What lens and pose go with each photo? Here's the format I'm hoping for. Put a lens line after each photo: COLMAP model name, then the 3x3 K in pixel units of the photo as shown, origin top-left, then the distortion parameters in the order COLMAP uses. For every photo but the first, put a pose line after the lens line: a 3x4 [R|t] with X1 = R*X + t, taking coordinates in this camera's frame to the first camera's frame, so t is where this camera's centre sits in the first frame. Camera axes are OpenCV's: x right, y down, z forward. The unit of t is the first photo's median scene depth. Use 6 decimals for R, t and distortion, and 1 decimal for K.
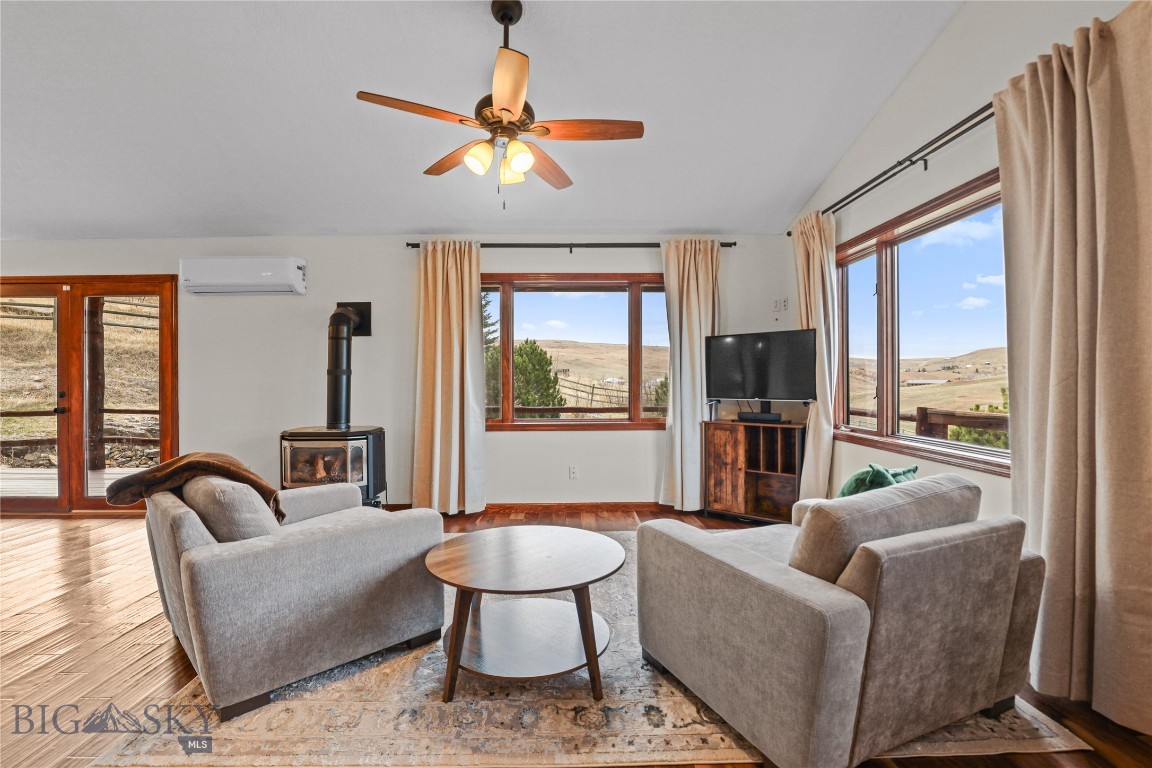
lens RADIAL K [[527.8, 0, 564.7], [0, 527.8, 378.2], [0, 0, 1]] dist [-0.033925, 0.006299]
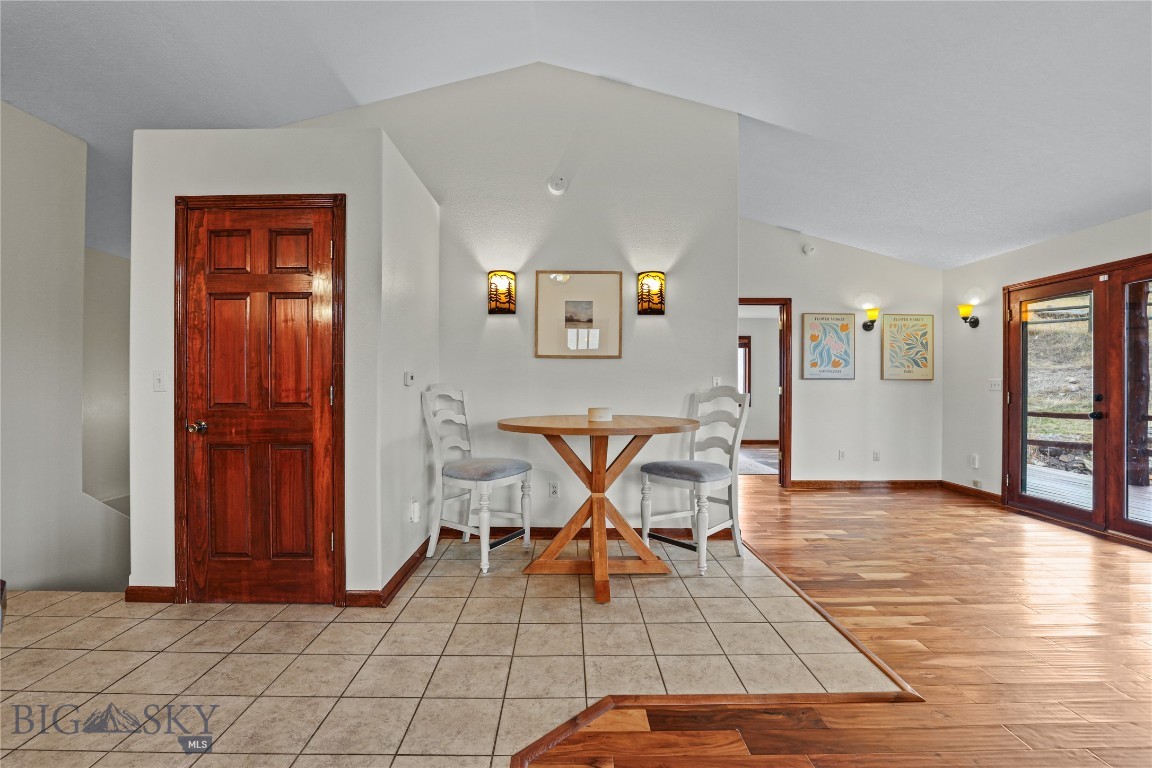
lens RADIAL K [[527.8, 0, 571.4], [0, 527.8, 379.8], [0, 0, 1]] dist [-0.033925, 0.006299]
pose [[-0.002392, 0.001769, -0.999996, -0.082274], [-0.002429, 0.999995, 0.001775, 0.001131], [0.999994, 0.002433, -0.002387, 0.081825]]
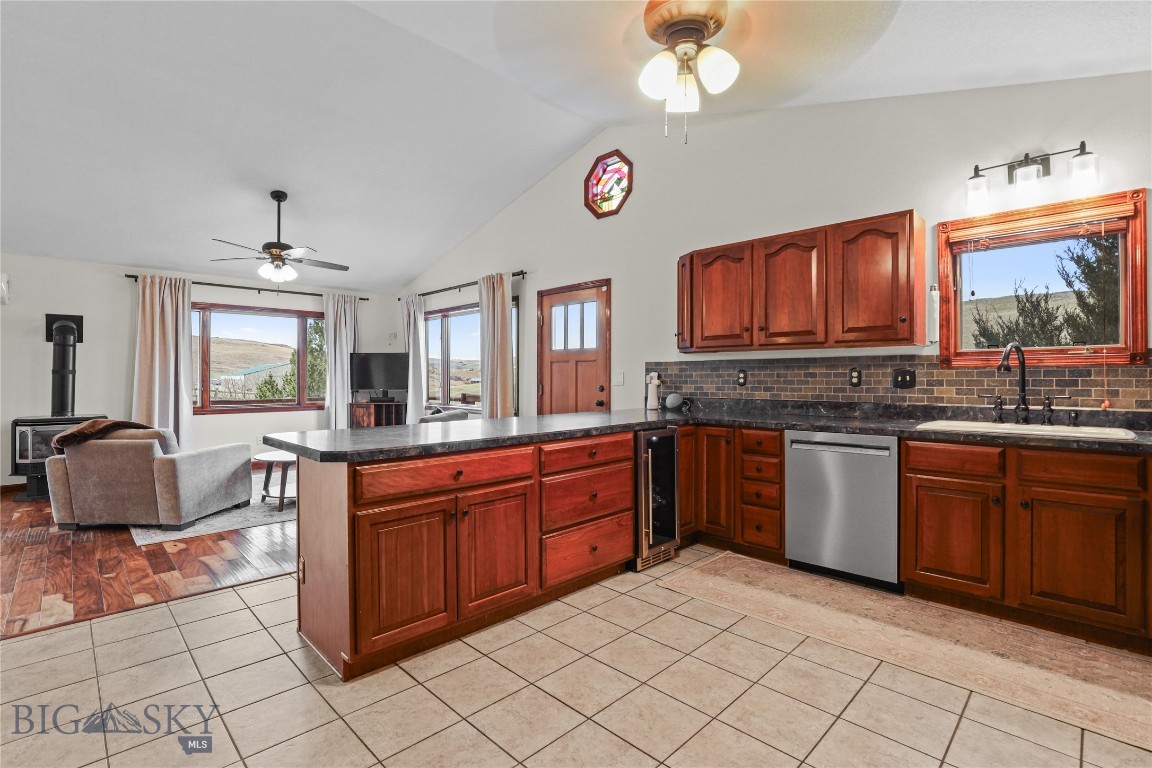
lens RADIAL K [[527.8, 0, 569.2], [0, 527.8, 378.2], [0, 0, 1]] dist [-0.033925, 0.006299]
pose [[0.720235, 0.002979, 0.693723, -0.401328], [-0.005334, 0.999985, 0.001243, -0.003780], [-0.693709, -0.004595, 0.720241, -0.710800]]
